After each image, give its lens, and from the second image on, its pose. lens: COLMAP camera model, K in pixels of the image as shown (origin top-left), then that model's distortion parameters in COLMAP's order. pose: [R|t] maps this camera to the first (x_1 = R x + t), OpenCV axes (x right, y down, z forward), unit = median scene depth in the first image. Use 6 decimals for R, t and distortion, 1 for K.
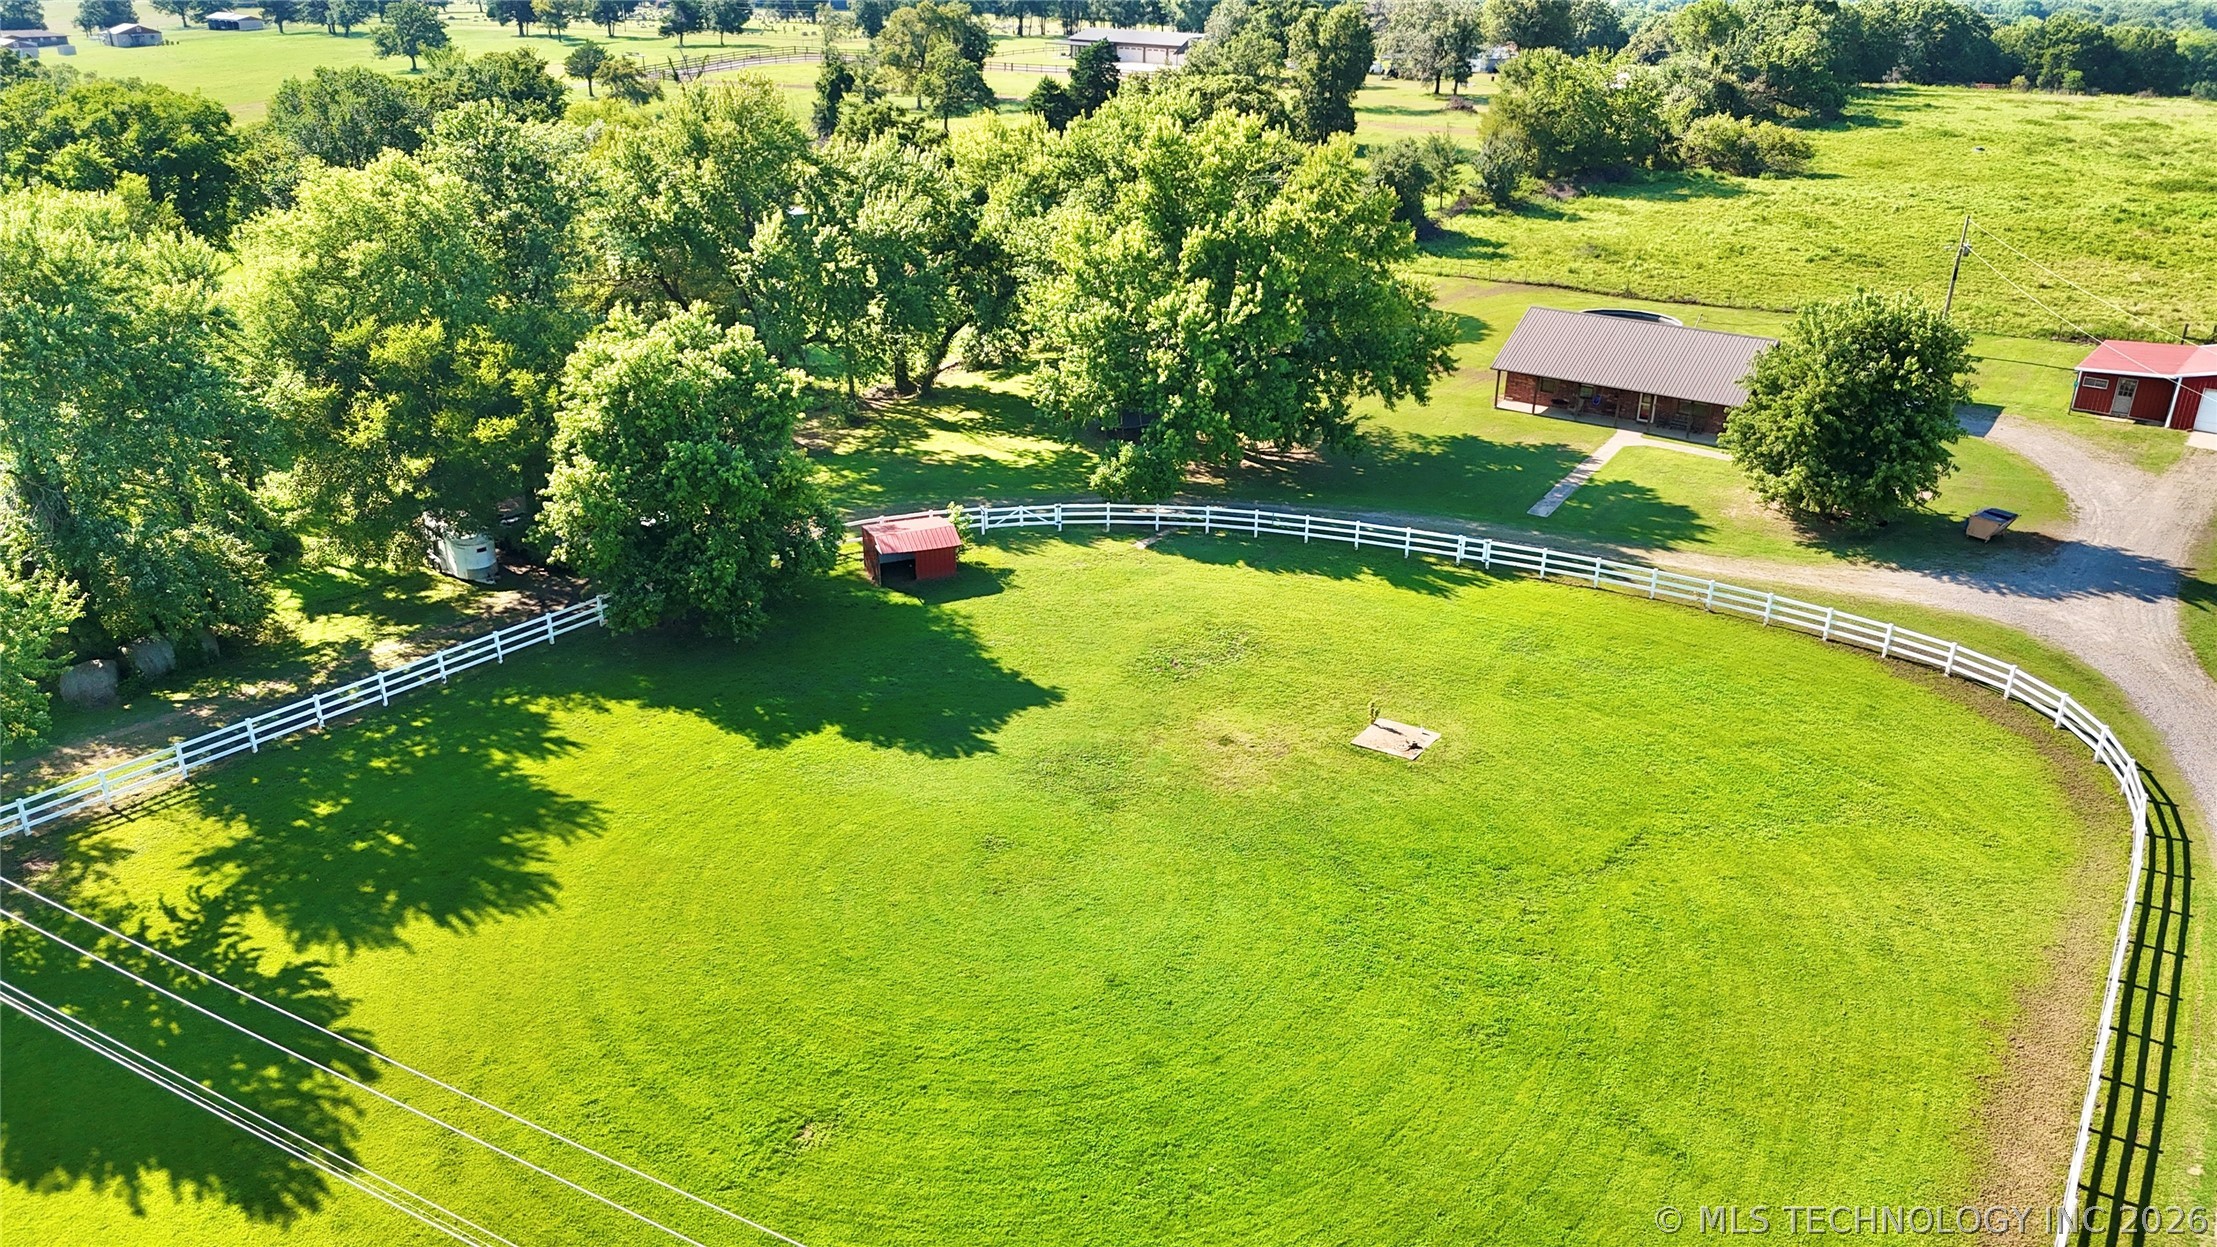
lens RADIAL K [[1636.7, 0, 1106.7], [0, 1636.7, 628.5], [0, 0, 1]] dist [0.073482, -0.071077]
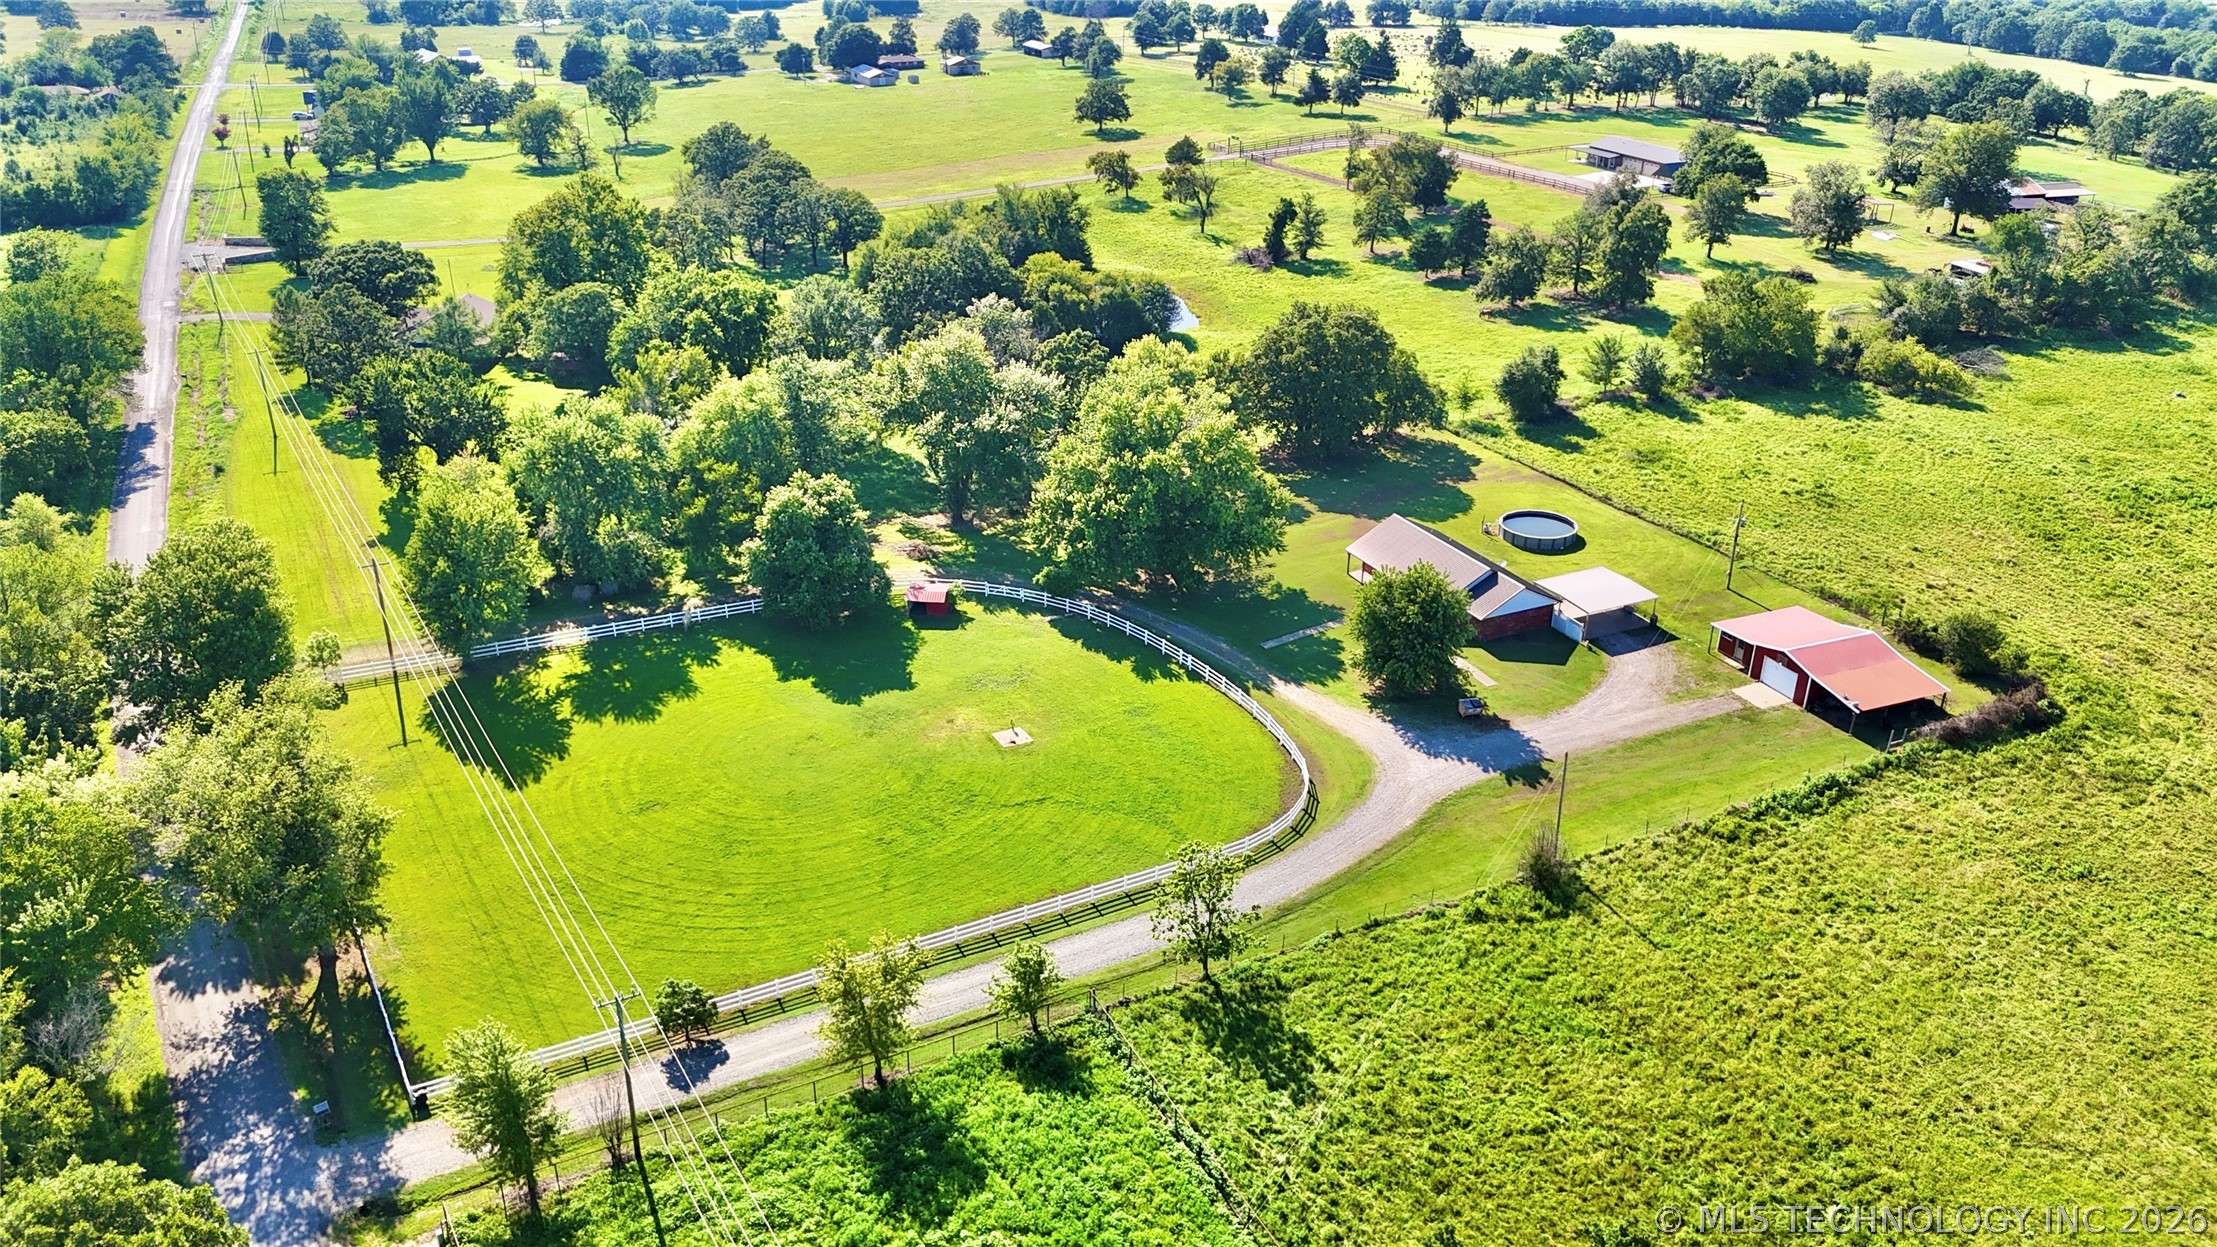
lens RADIAL K [[1642.2, 0, 1132.6], [0, 1642.2, 694.4], [0, 0, 1]] dist [0.088386, -0.098369]
pose [[0.879684, 0.219475, -0.421886, 0.912682], [-0.186182, 0.975265, 0.119144, -0.208902], [0.437599, -0.026262, 0.898786, -0.654780]]
